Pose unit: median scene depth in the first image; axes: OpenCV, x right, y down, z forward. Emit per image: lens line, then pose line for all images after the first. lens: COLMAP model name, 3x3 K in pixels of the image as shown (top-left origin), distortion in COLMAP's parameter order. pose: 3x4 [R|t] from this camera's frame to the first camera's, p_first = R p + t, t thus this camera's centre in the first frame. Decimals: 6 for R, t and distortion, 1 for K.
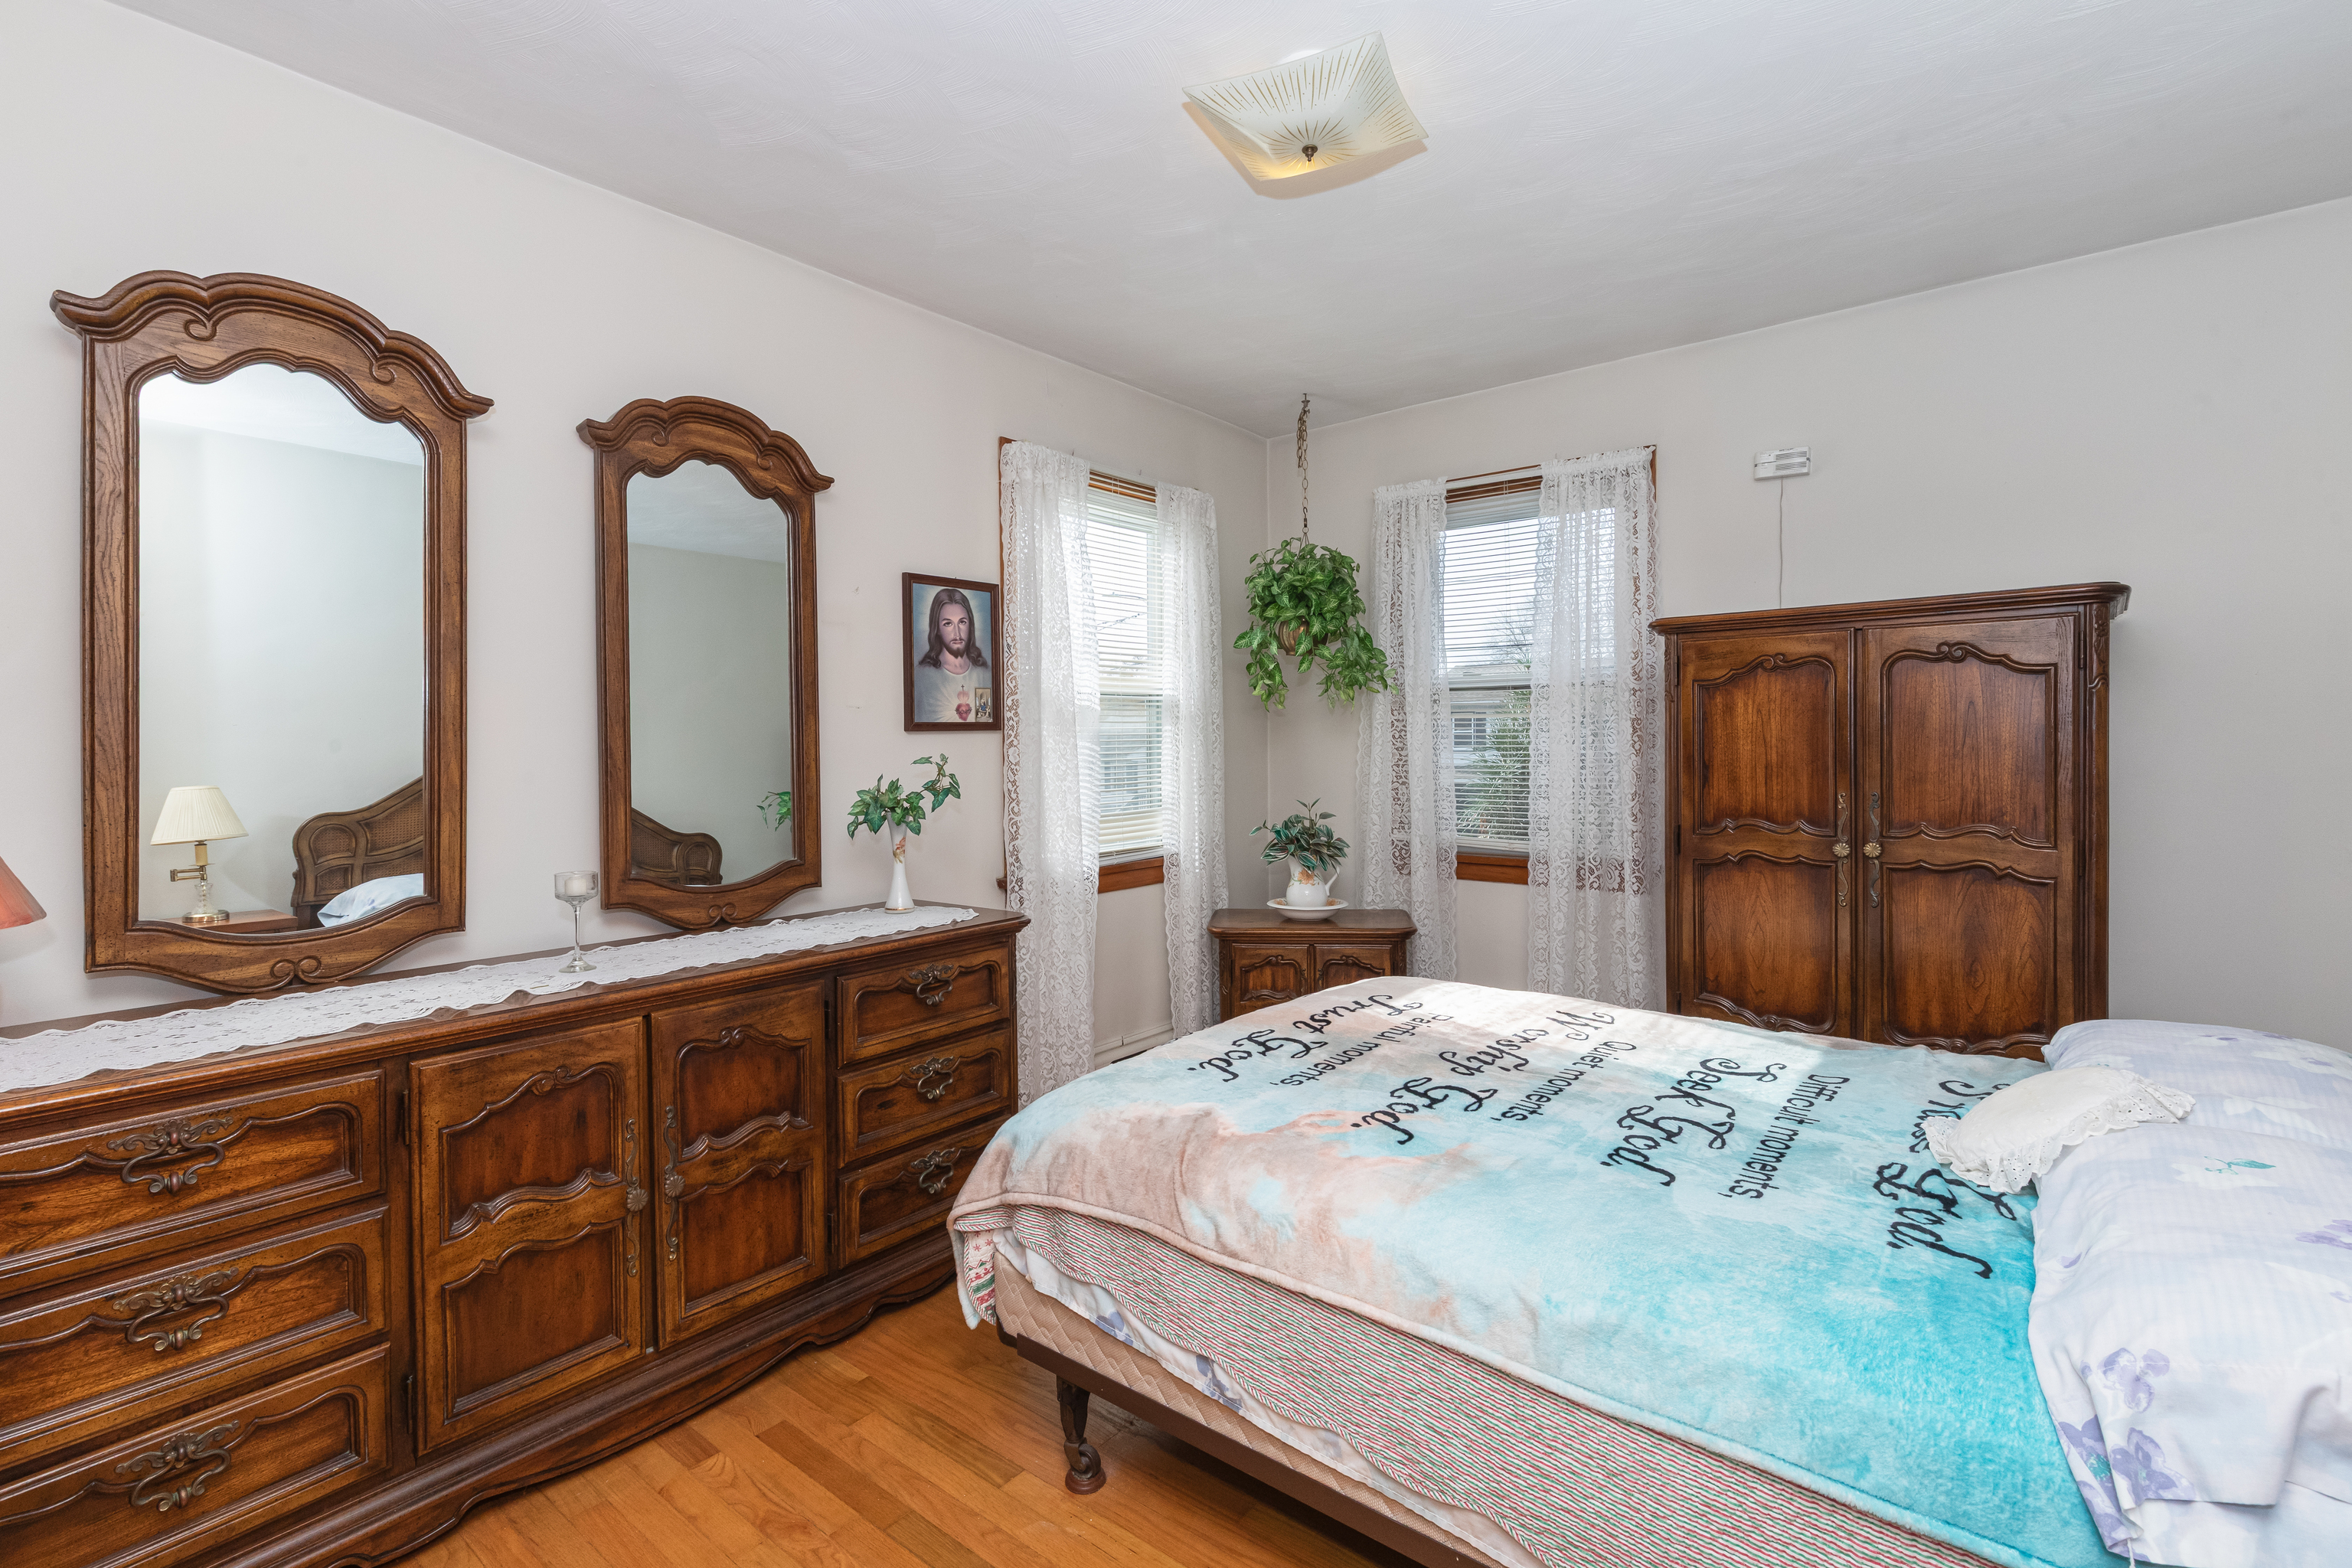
lens RADIAL K [[1070.9, 0, 1188.1], [0, 1070.9, 771.1], [0, 0, 1]] dist [0.002146, 0.000220]
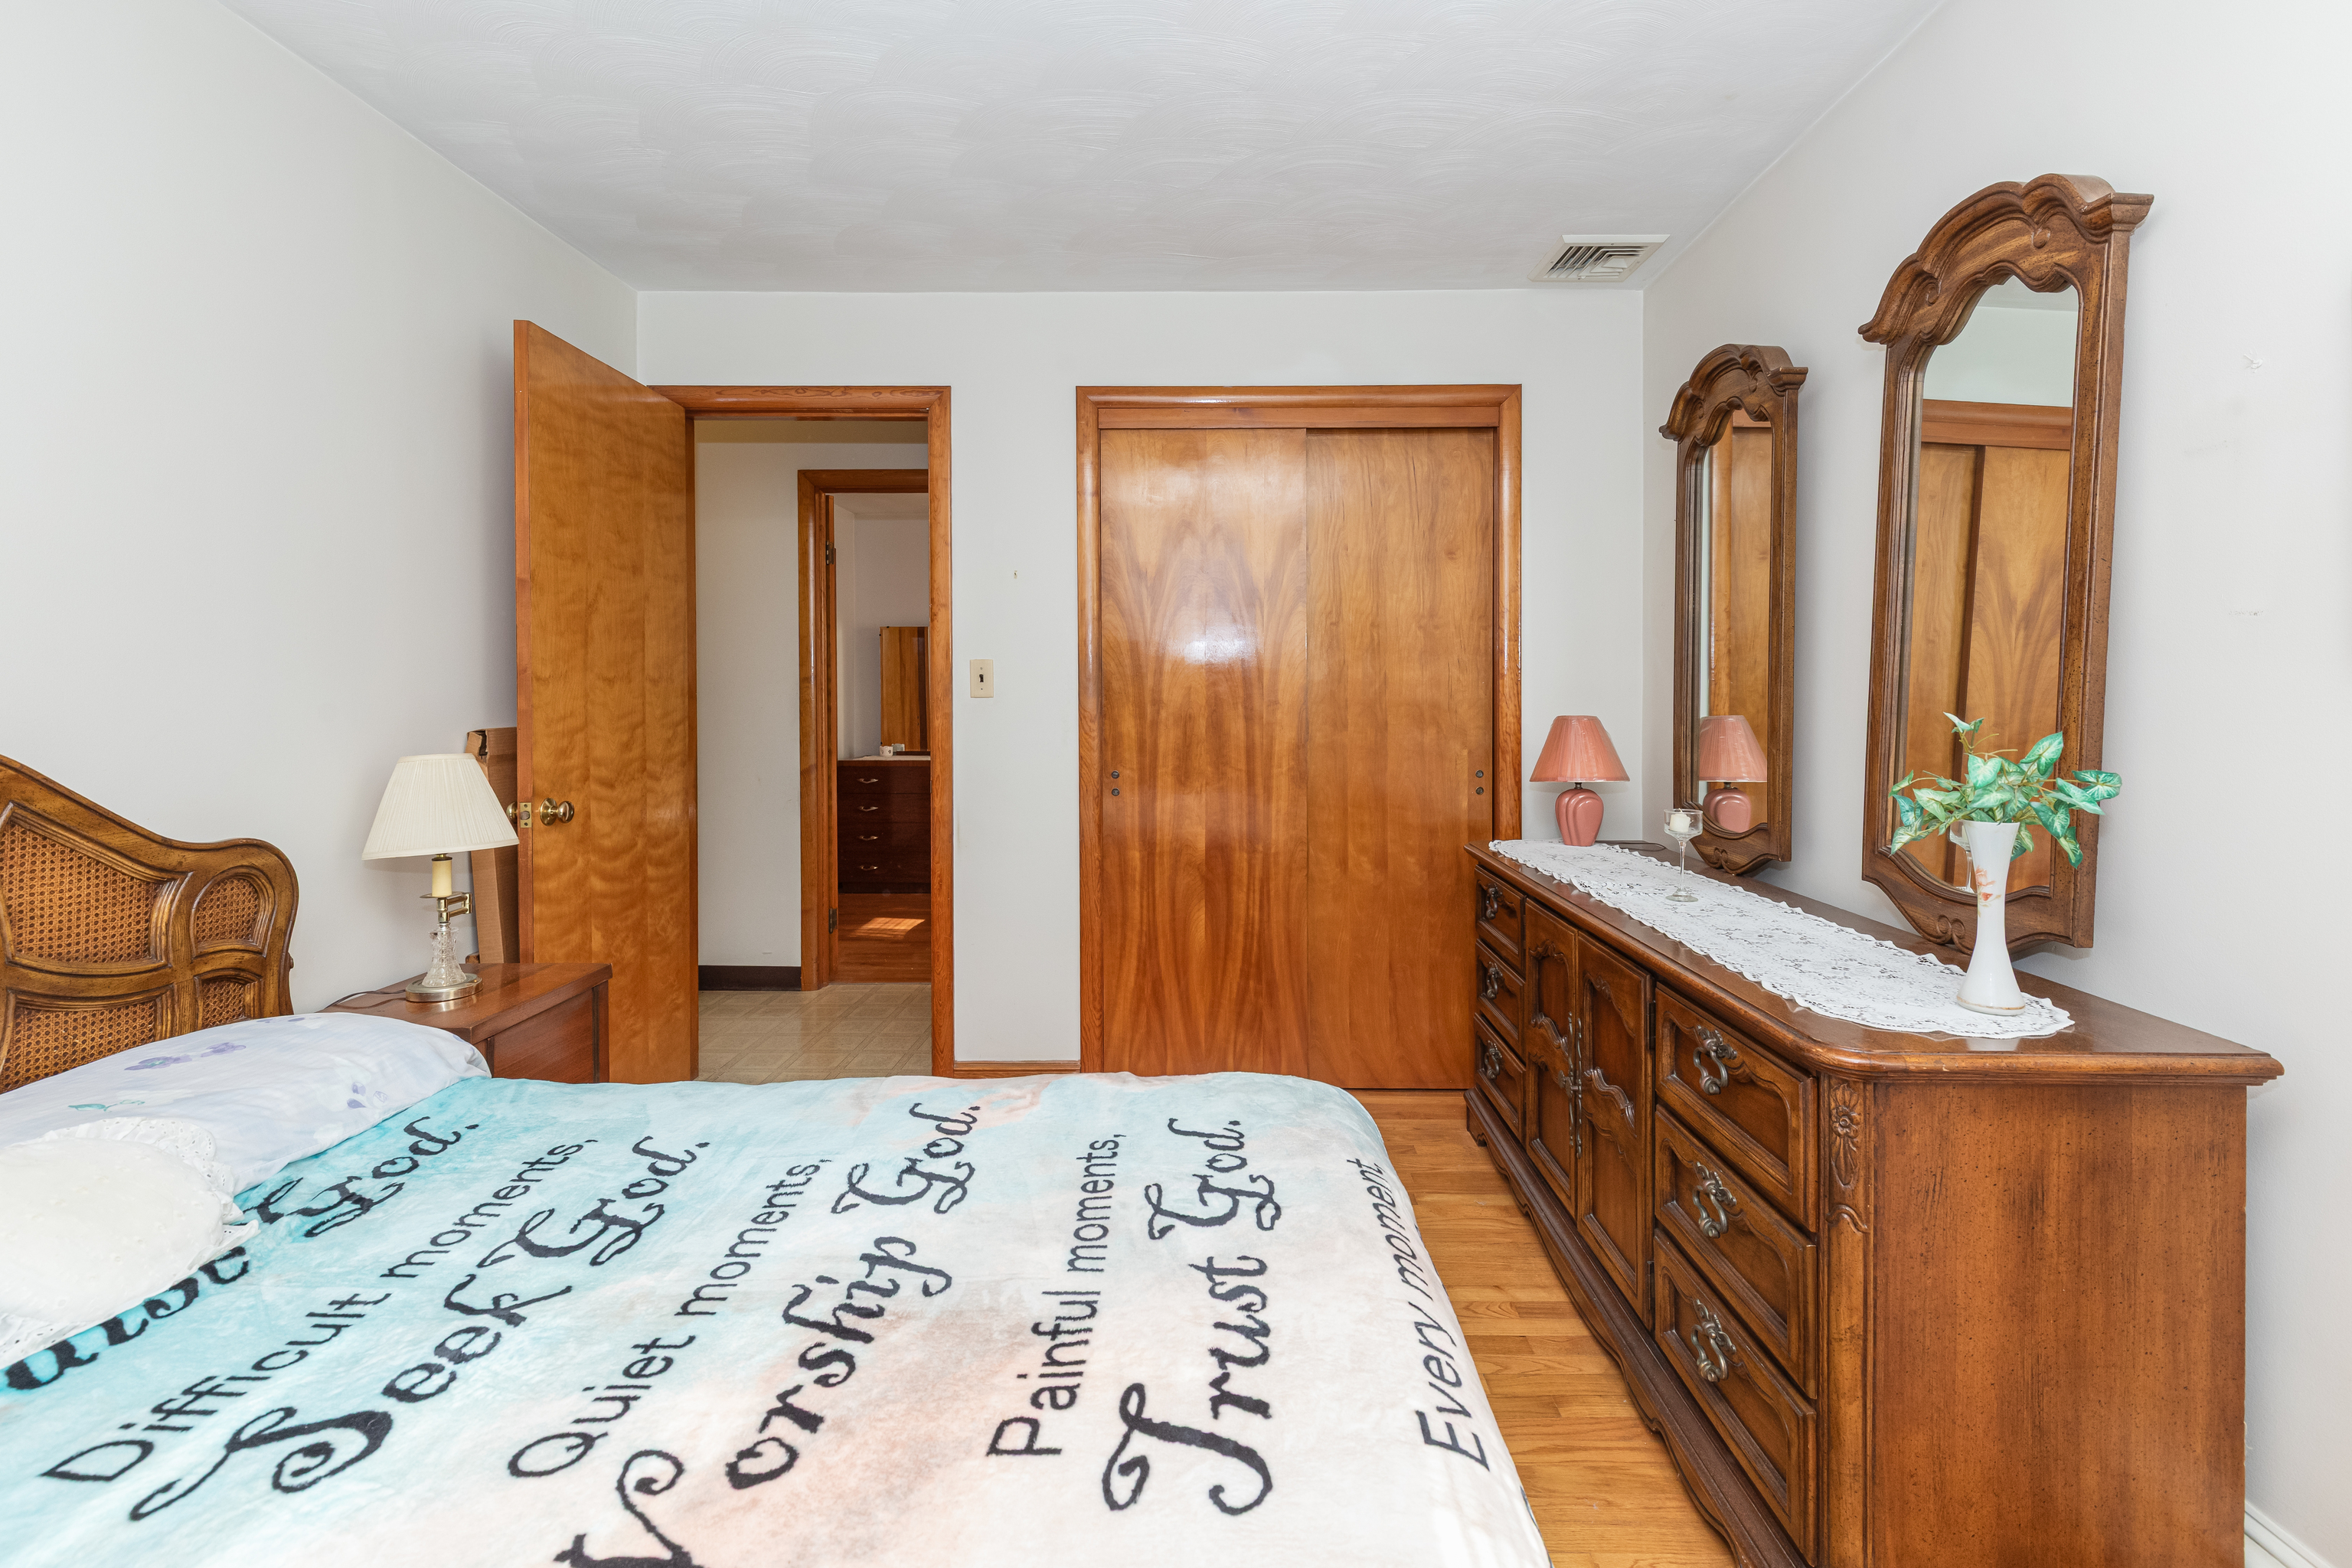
lens RADIAL K [[1067.7, 0, 1185.9], [0, 1067.7, 702.2], [0, 0, 1]] dist [-0.032848, 0.000096]
pose [[-0.792358, 0.008699, -0.609994, 0.483450], [-0.009461, 0.999603, 0.026544, -0.038540], [0.609983, 0.026803, -0.791961, 1.554812]]
